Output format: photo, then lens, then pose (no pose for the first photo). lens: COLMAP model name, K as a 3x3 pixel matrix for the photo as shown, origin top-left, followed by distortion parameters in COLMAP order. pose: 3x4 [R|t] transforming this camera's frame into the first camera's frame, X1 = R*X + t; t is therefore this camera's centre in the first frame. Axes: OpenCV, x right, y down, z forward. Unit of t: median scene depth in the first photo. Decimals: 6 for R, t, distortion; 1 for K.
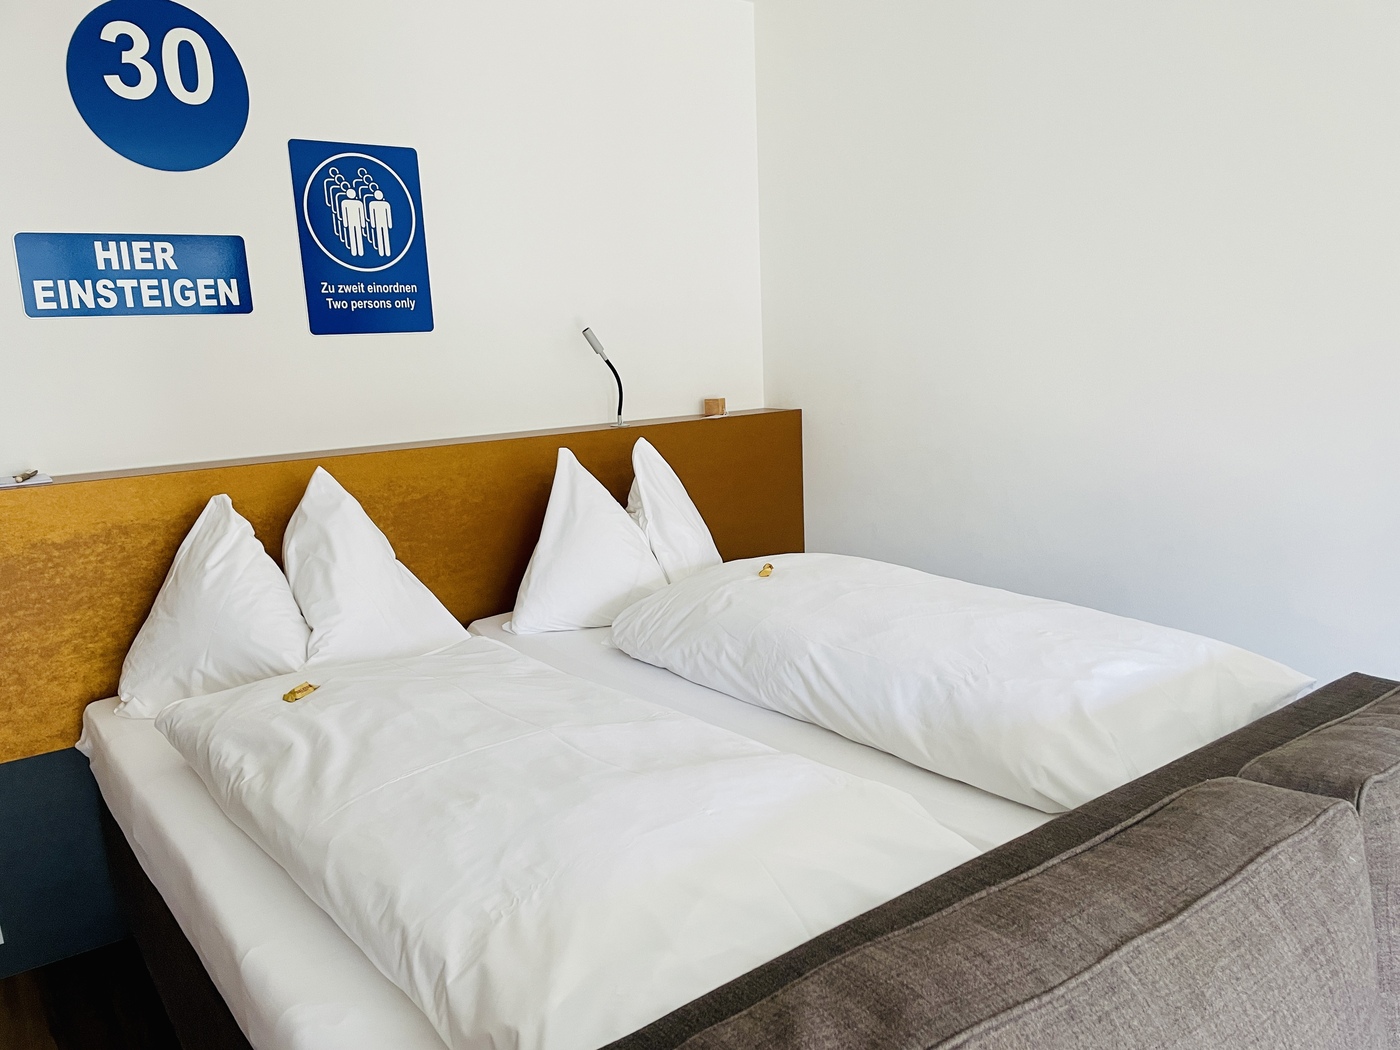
lens RADIAL K [[1063.5, 0, 703.4], [0, 1063.5, 532.5], [0, 0, 1]] dist [0.049704, -0.056884]
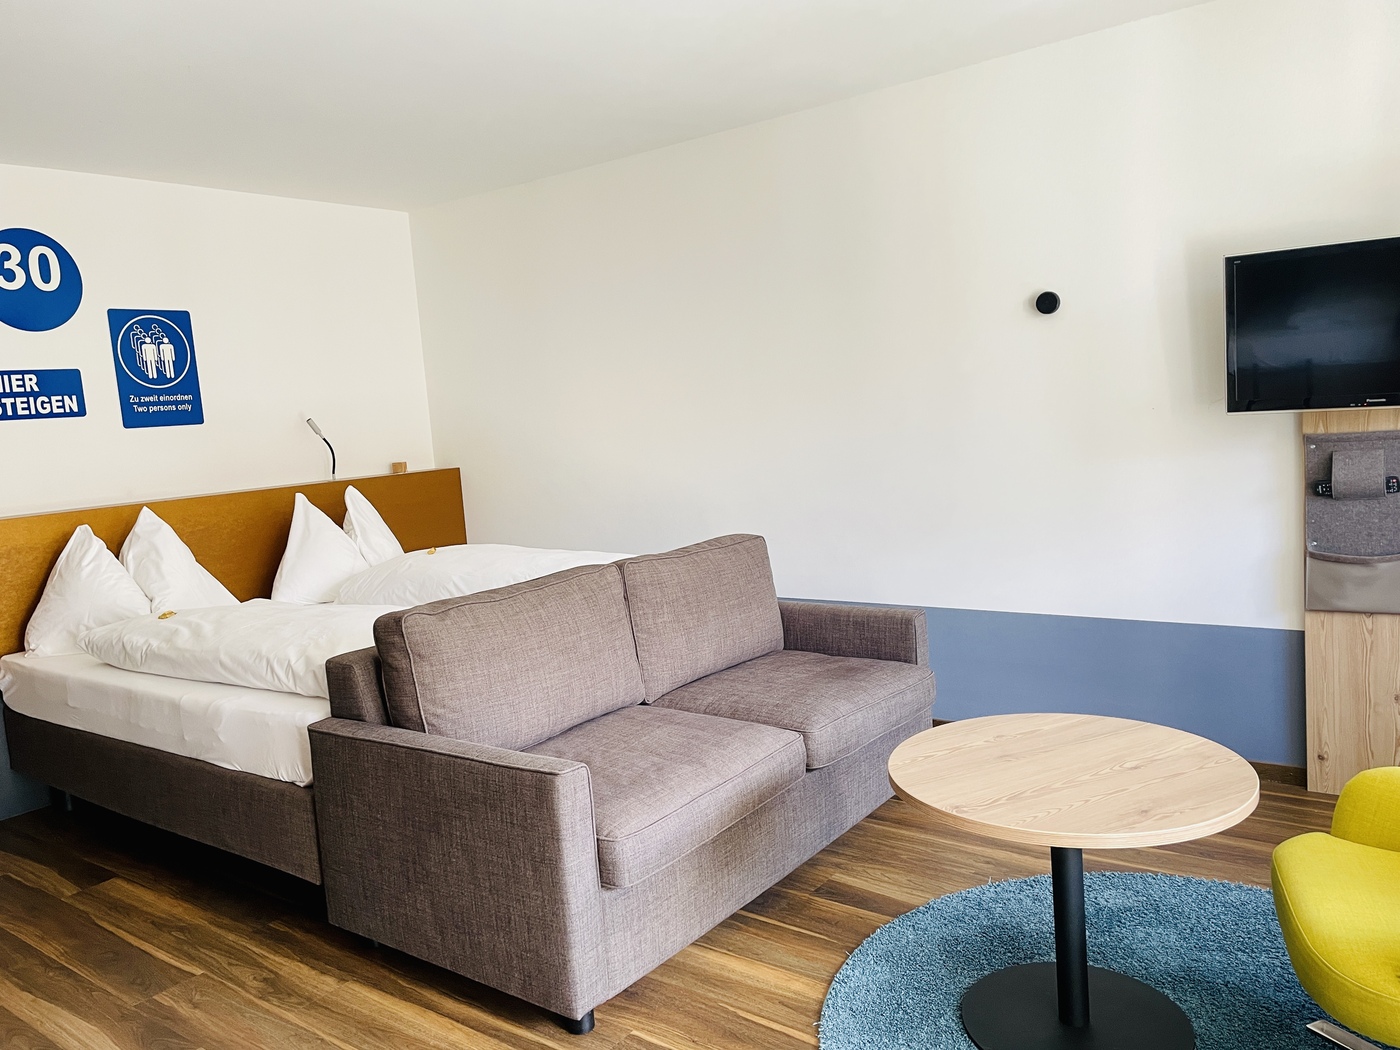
lens RADIAL K [[1063.5, 0, 707.2], [0, 1063.5, 518.0], [0, 0, 1]] dist [0.049704, -0.056884]
pose [[0.960274, -0.059414, 0.272660, 0.017436], [0.085206, 0.992838, -0.083738, 0.156206], [-0.265732, 0.103644, 0.958459, -0.752125]]
